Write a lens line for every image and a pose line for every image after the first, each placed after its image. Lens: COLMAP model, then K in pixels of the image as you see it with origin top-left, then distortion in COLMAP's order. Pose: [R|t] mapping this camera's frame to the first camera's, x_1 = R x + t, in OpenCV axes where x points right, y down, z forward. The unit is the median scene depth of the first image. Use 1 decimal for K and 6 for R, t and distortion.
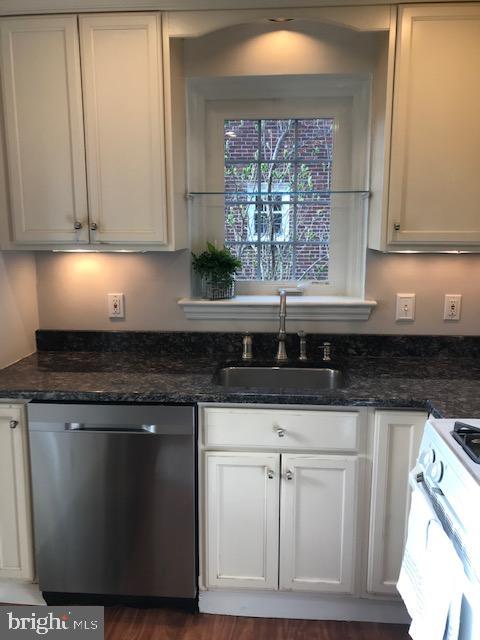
lens RADIAL K [[516.6, 0, 239.5], [0, 516.6, 317.3], [0, 0, 1]] dist [0.014709, 0.009087]
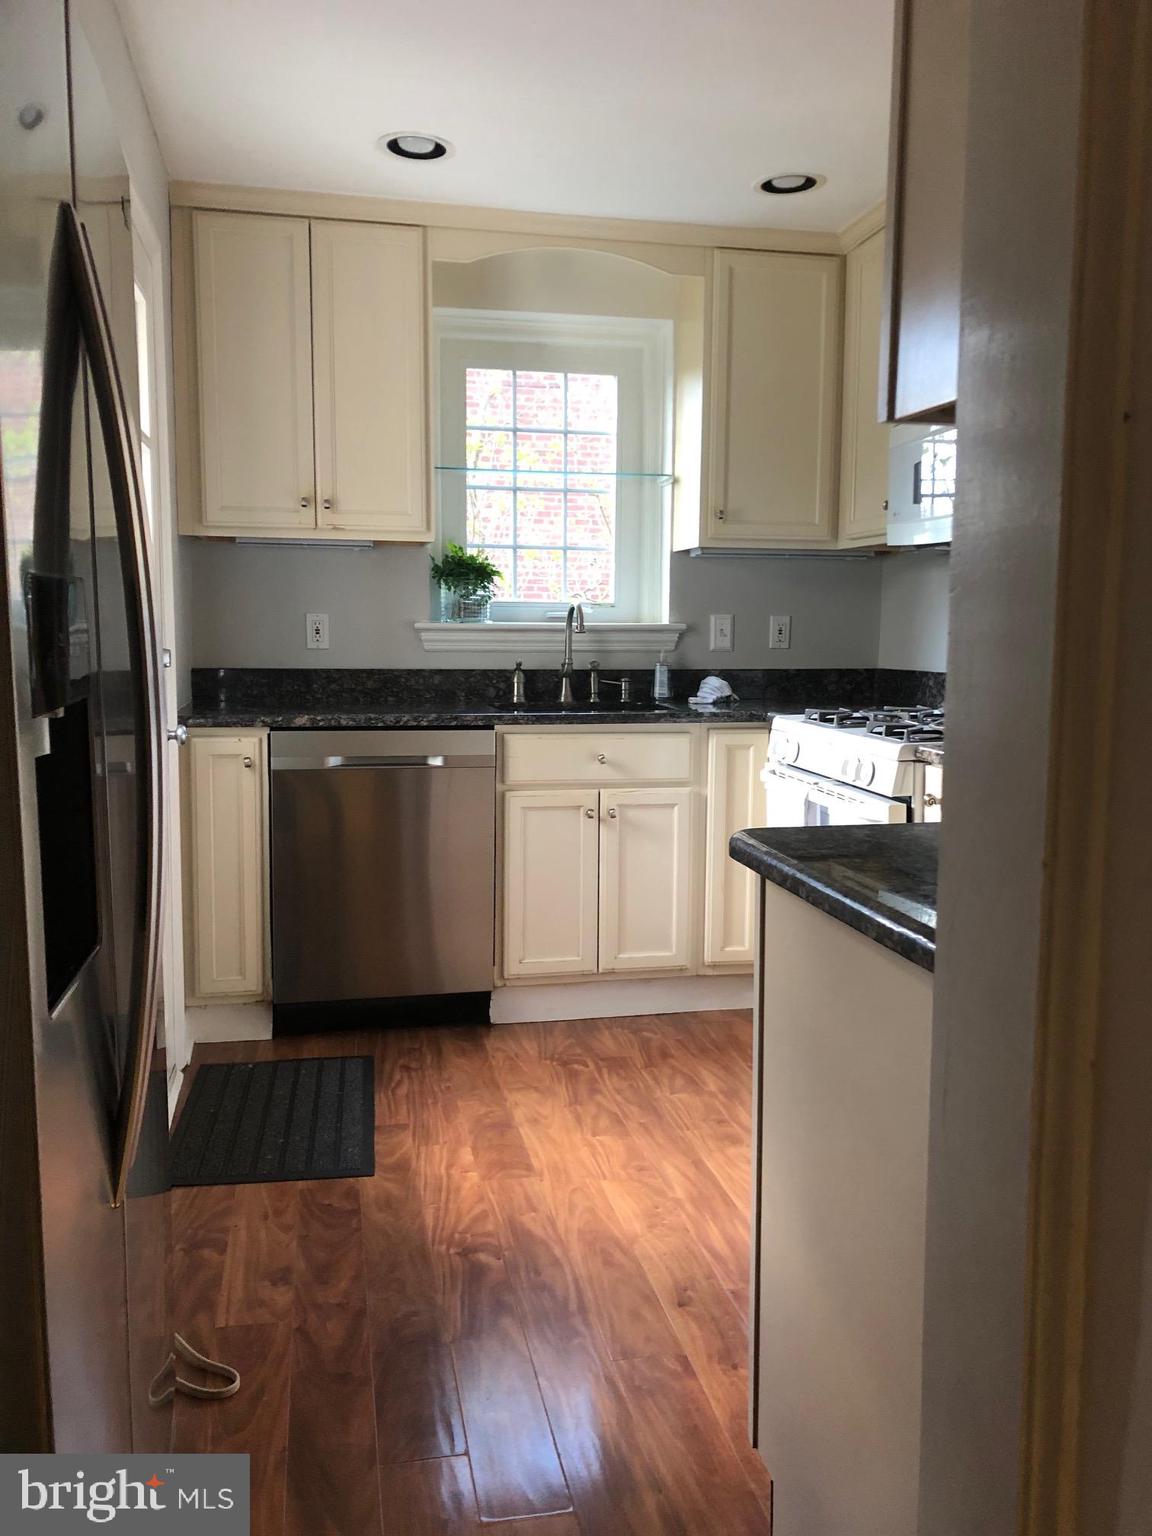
lens RADIAL K [[1247.9, 0, 587.0], [0, 1247.9, 763.2], [0, 0, 1]] dist [0.039600, -0.013451]
pose [[0.959874, -0.022986, 0.279488, -0.435245], [0.036669, 0.998366, -0.043829, 0.279932], [-0.278024, 0.052318, 0.959148, -0.771203]]
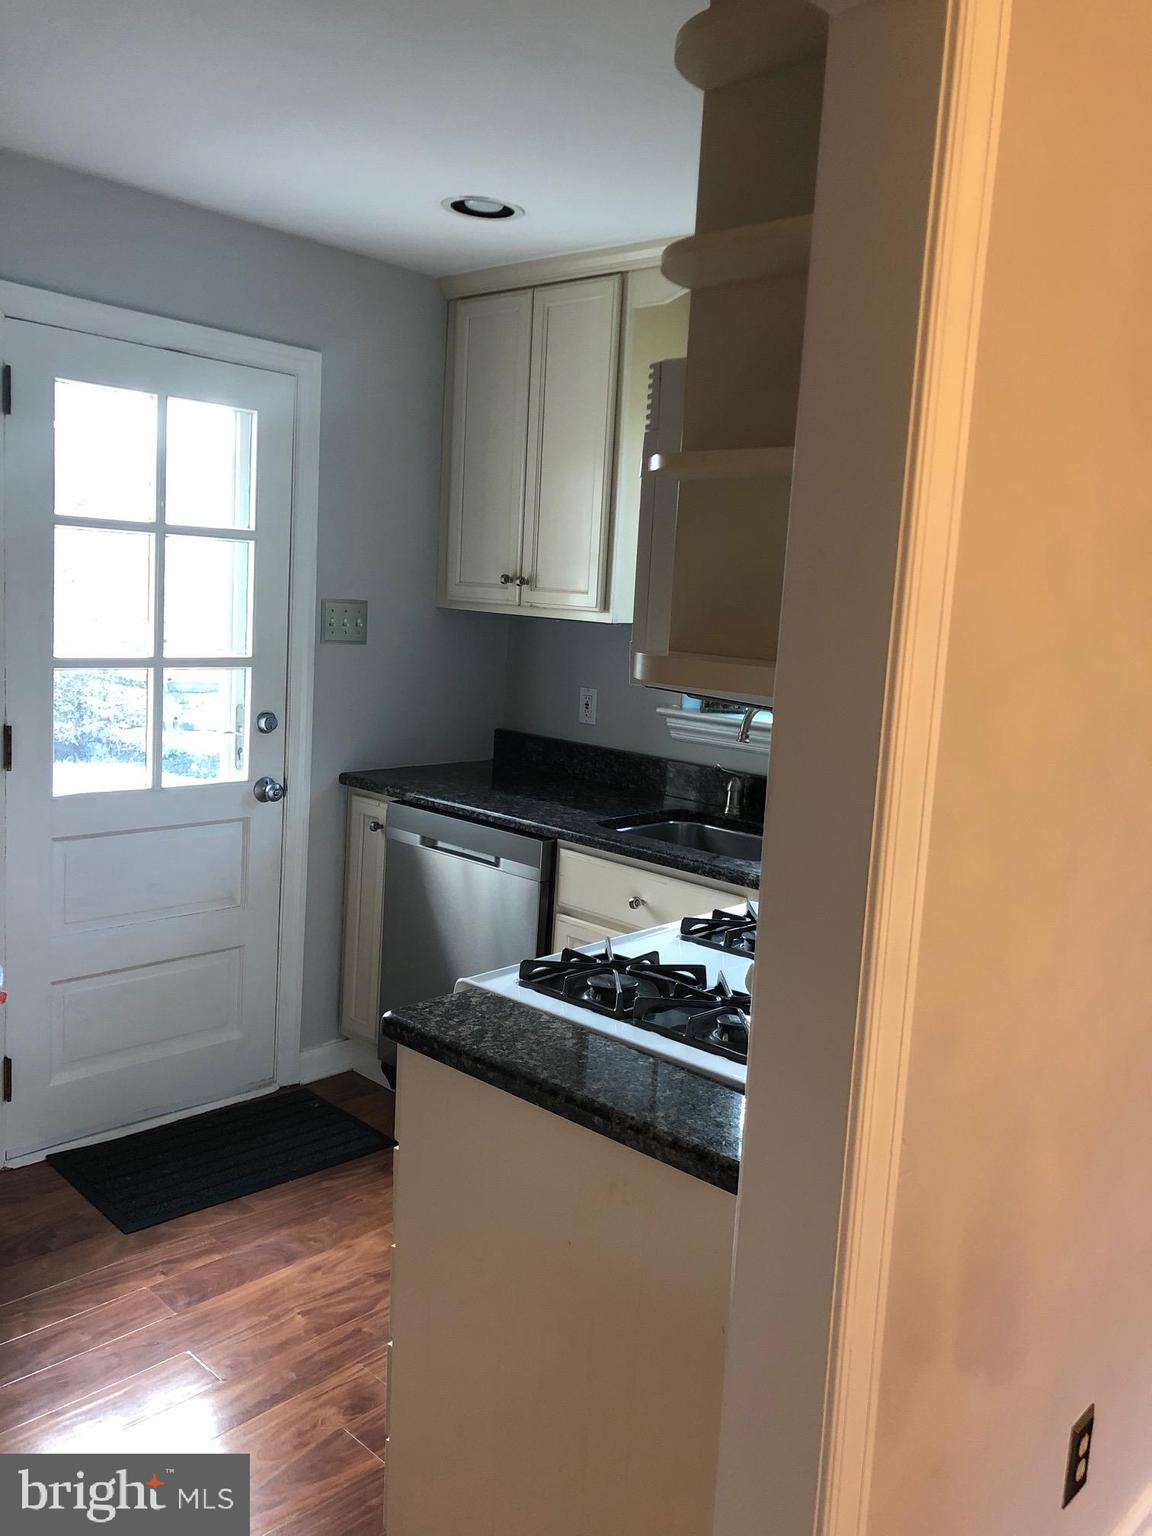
lens RADIAL K [[1247.9, 0, 569.2], [0, 1247.9, 773.3], [0, 0, 1]] dist [0.039600, -0.013451]
pose [[0.770798, 0.140790, -0.621328, 0.861505], [-0.156116, 0.987282, 0.030042, 0.022754], [0.617656, 0.073843, 0.782974, -0.272360]]
